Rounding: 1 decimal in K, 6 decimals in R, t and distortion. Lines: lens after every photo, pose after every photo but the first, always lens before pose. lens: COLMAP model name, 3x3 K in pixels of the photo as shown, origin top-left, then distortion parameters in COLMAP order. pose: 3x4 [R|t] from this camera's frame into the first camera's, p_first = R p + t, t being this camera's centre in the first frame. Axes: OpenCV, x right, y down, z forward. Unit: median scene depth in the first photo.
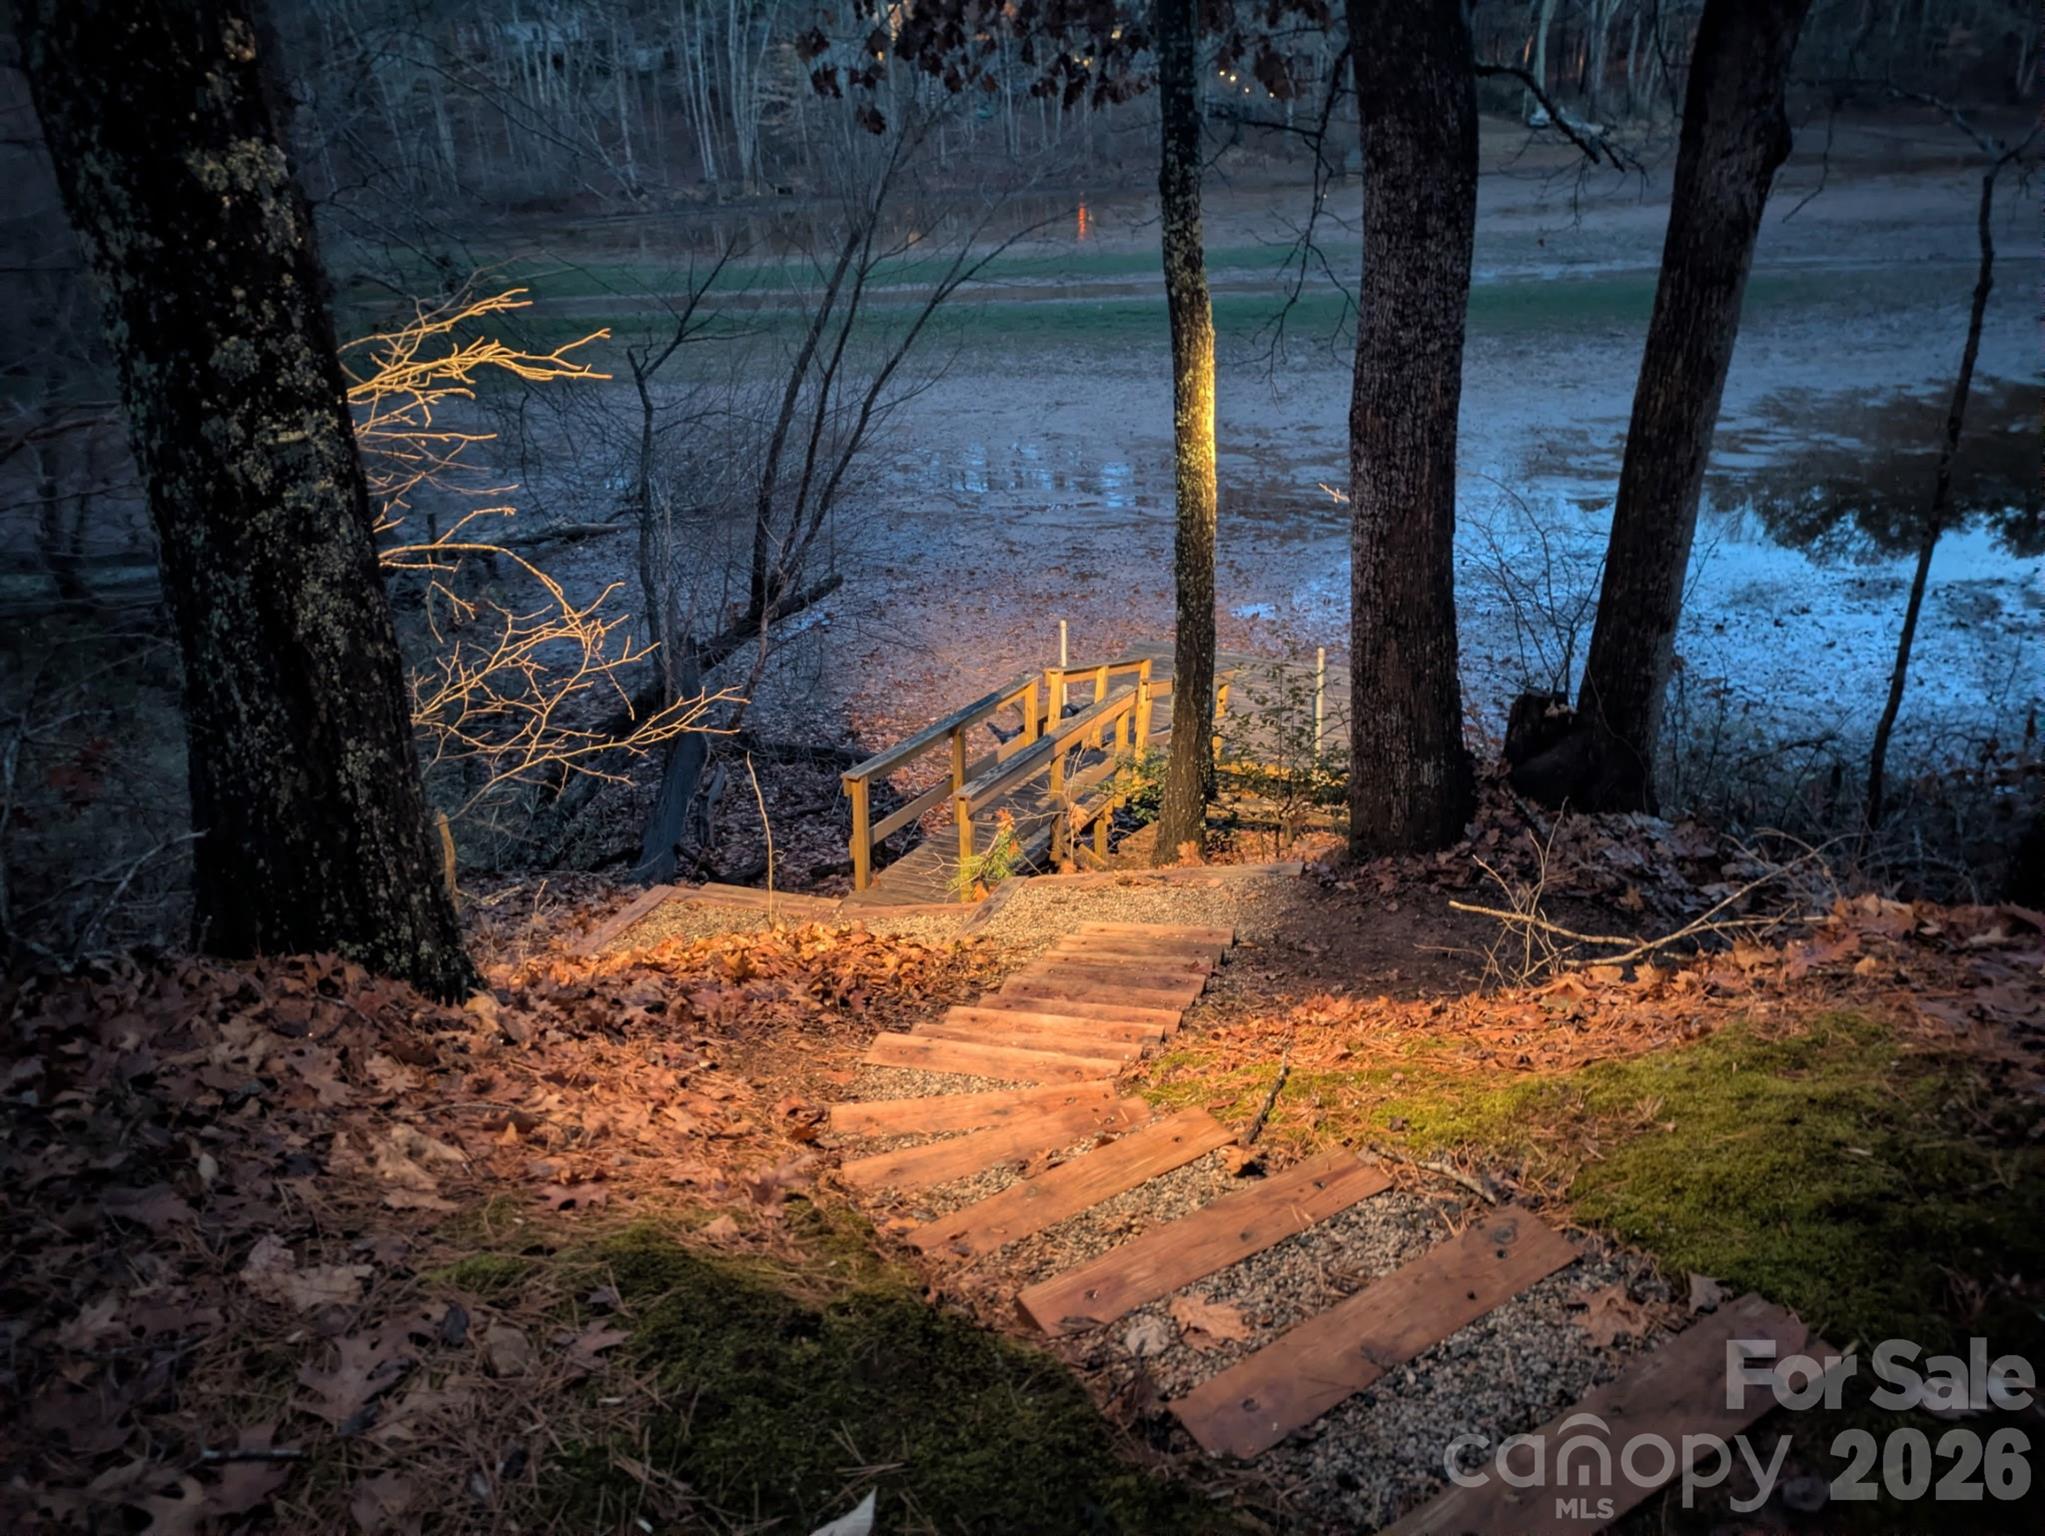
lens RADIAL K [[1448.4, 0, 1022.5], [0, 1448.4, 768.0], [0, 0, 1]] dist [0.058731, -0.055179]
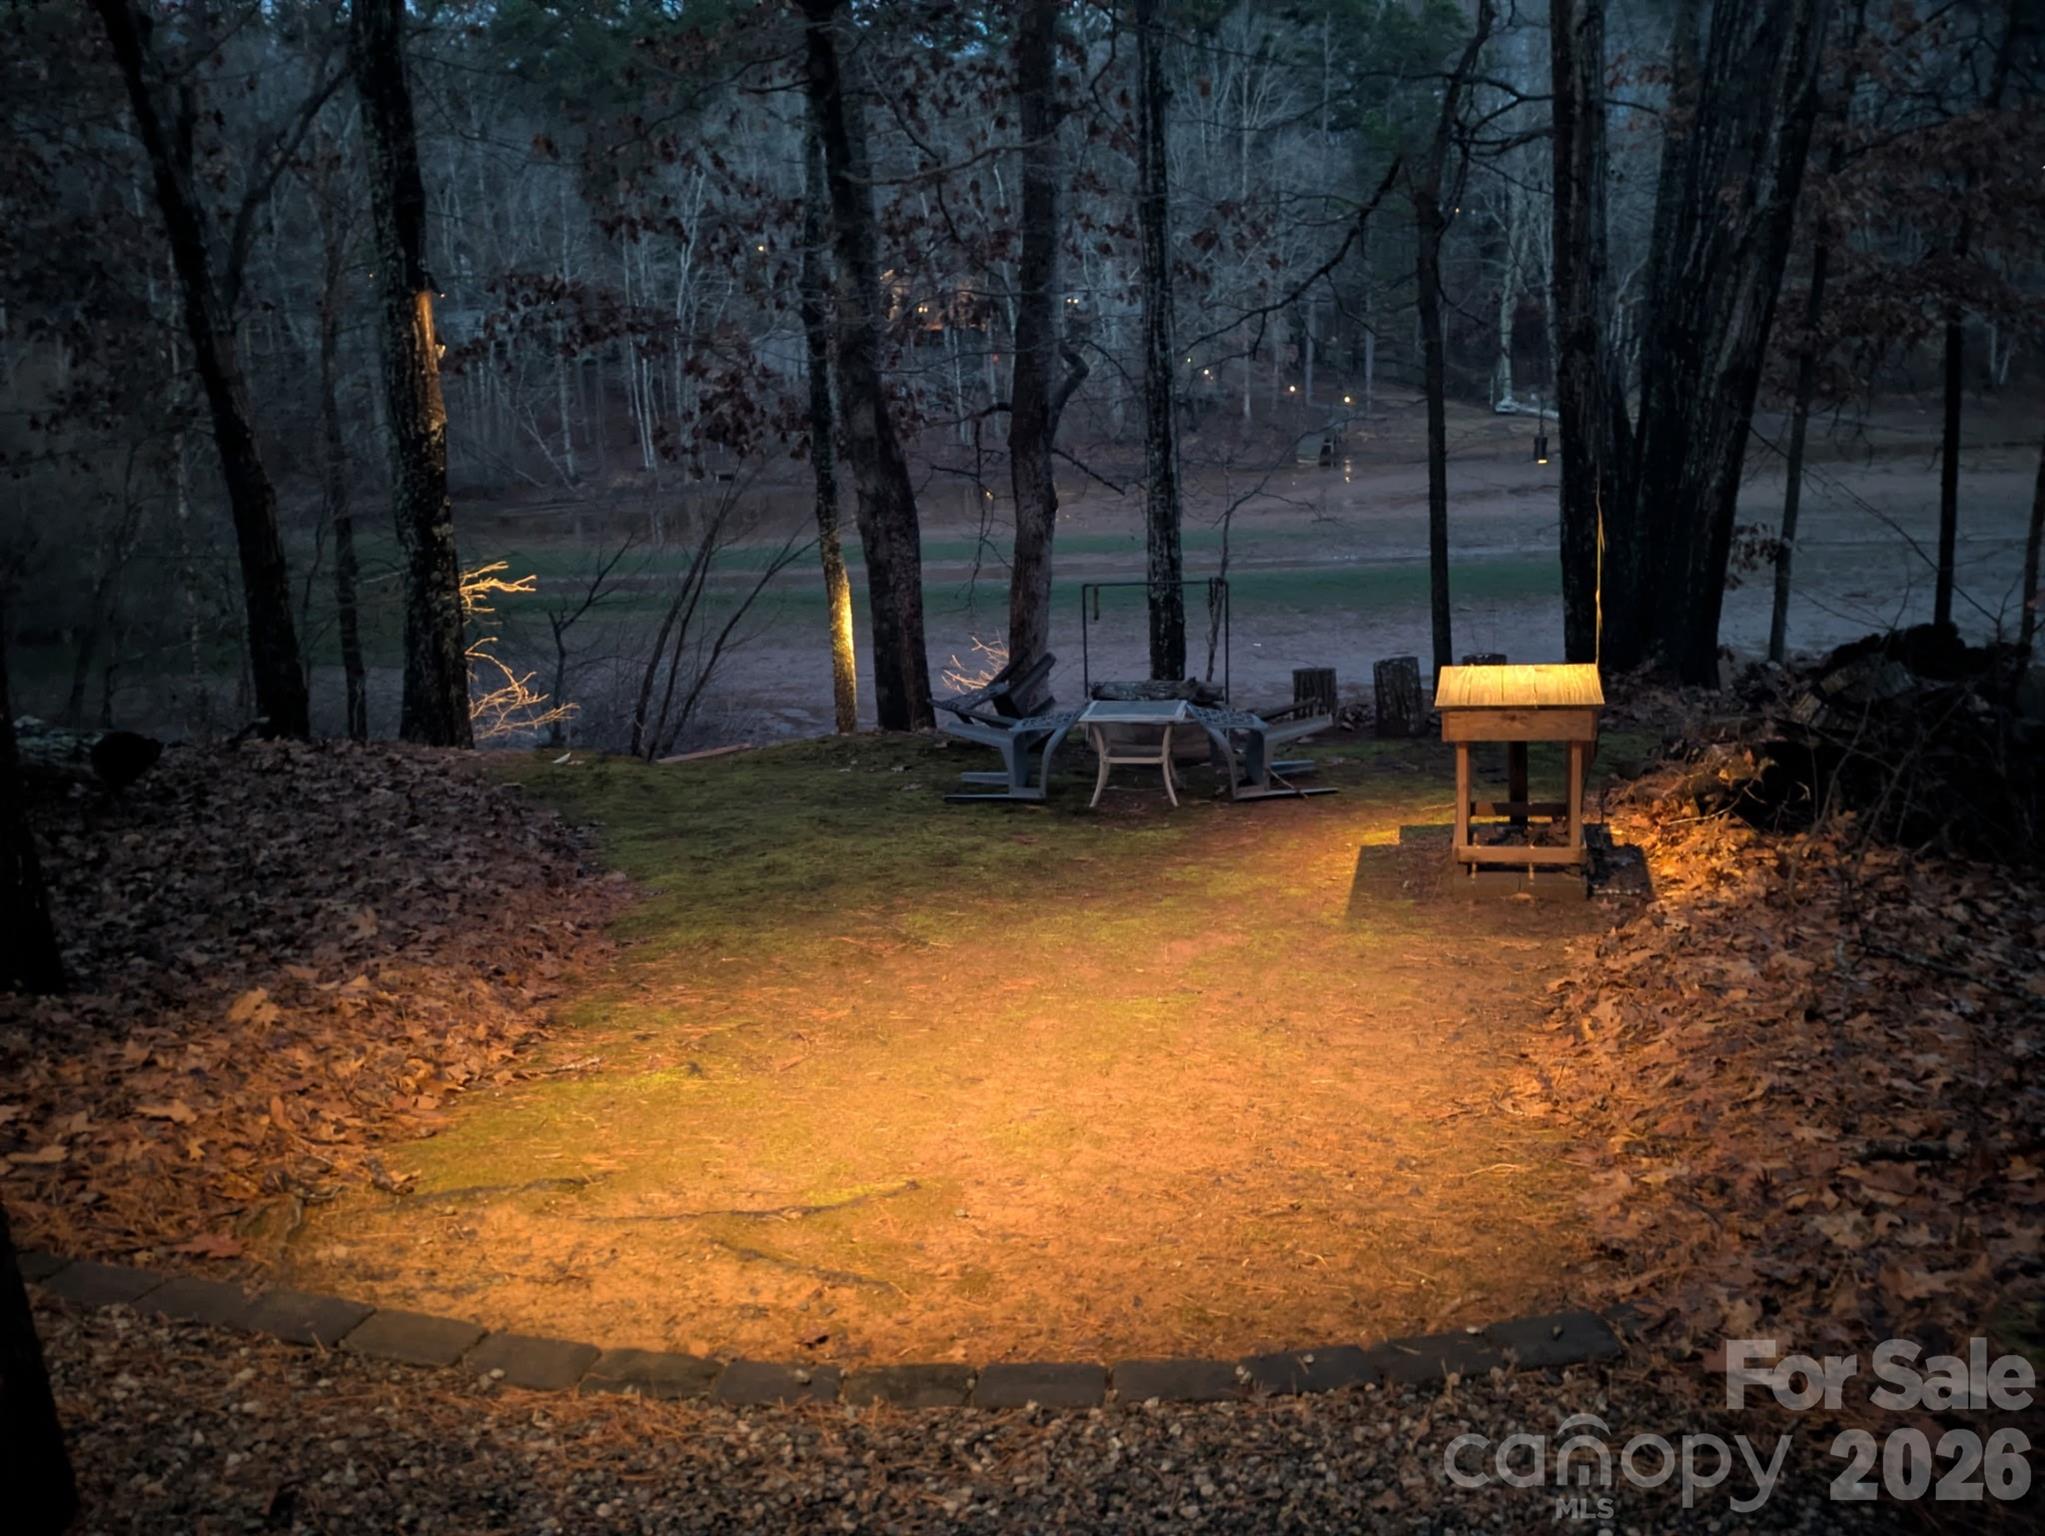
lens RADIAL K [[1785.3, 0, 1020.2], [0, 1785.3, 797.2], [0, 0, 1]] dist [0.030235, -0.013974]
pose [[0.999989, -0.003432, -0.003310, 0.312089], [0.002730, 0.981293, -0.192499, 0.371363], [0.003908, 0.192488, 0.981292, -1.083957]]
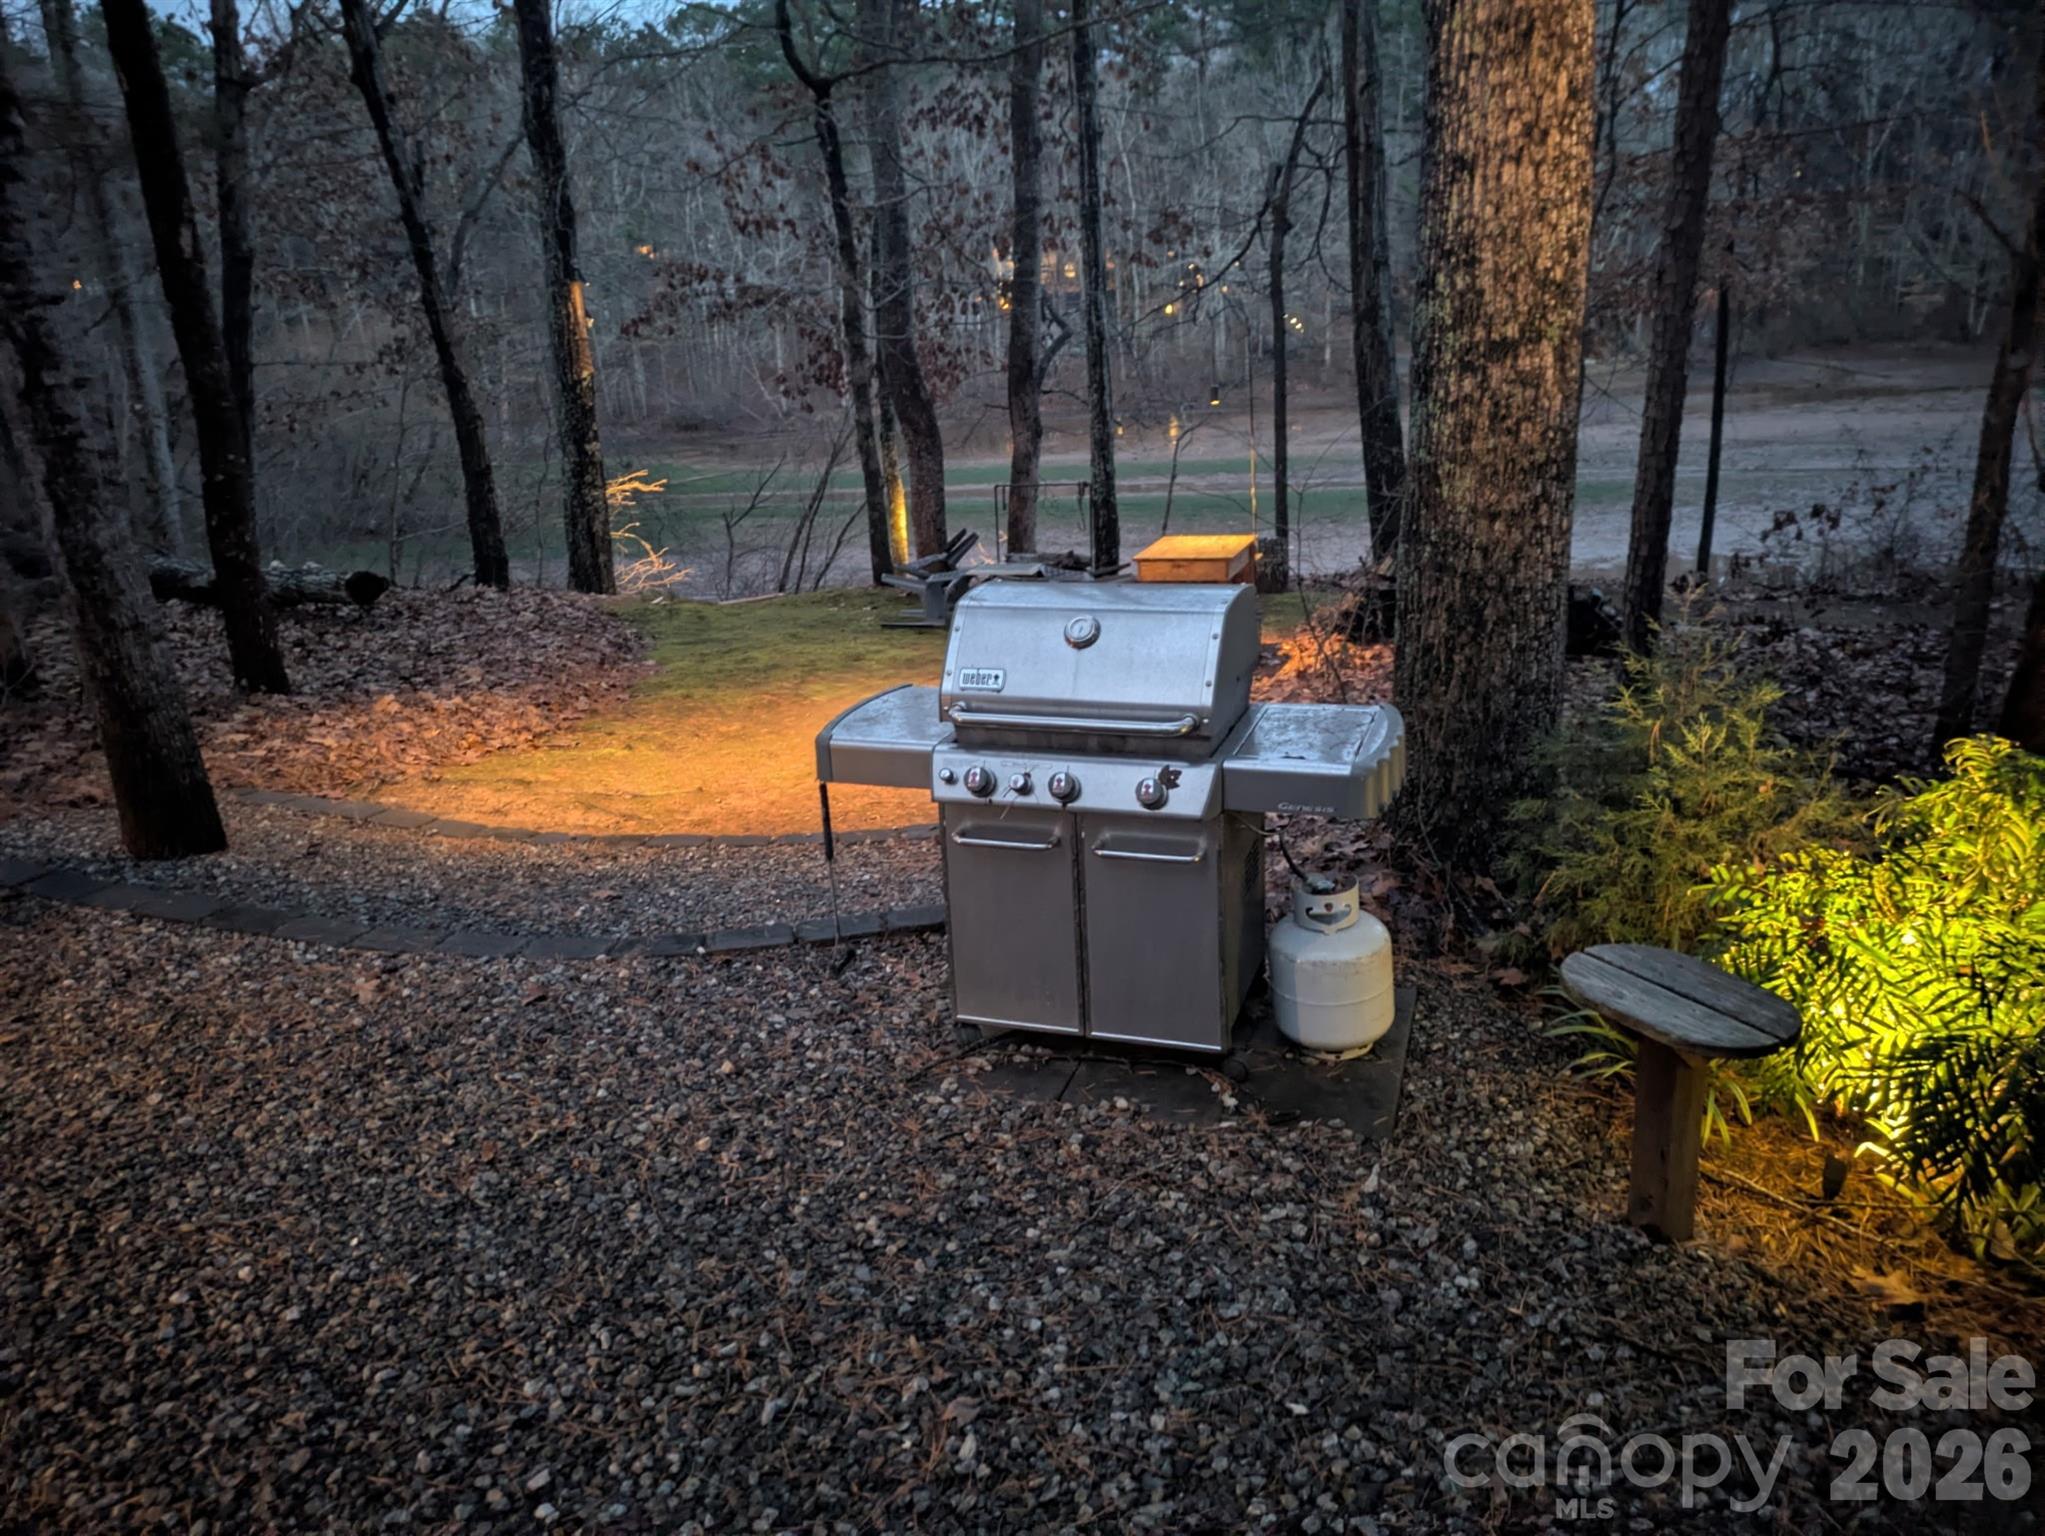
lens RADIAL K [[1448.4, 0, 1022.5], [0, 1448.4, 768.0], [0, 0, 1]] dist [0.058731, -0.055179]
pose [[0.994938, 0.022629, -0.097910, 0.531112], [-0.035329, 0.990886, -0.129988, 0.466894], [0.094076, 0.132789, 0.986670, -1.322288]]
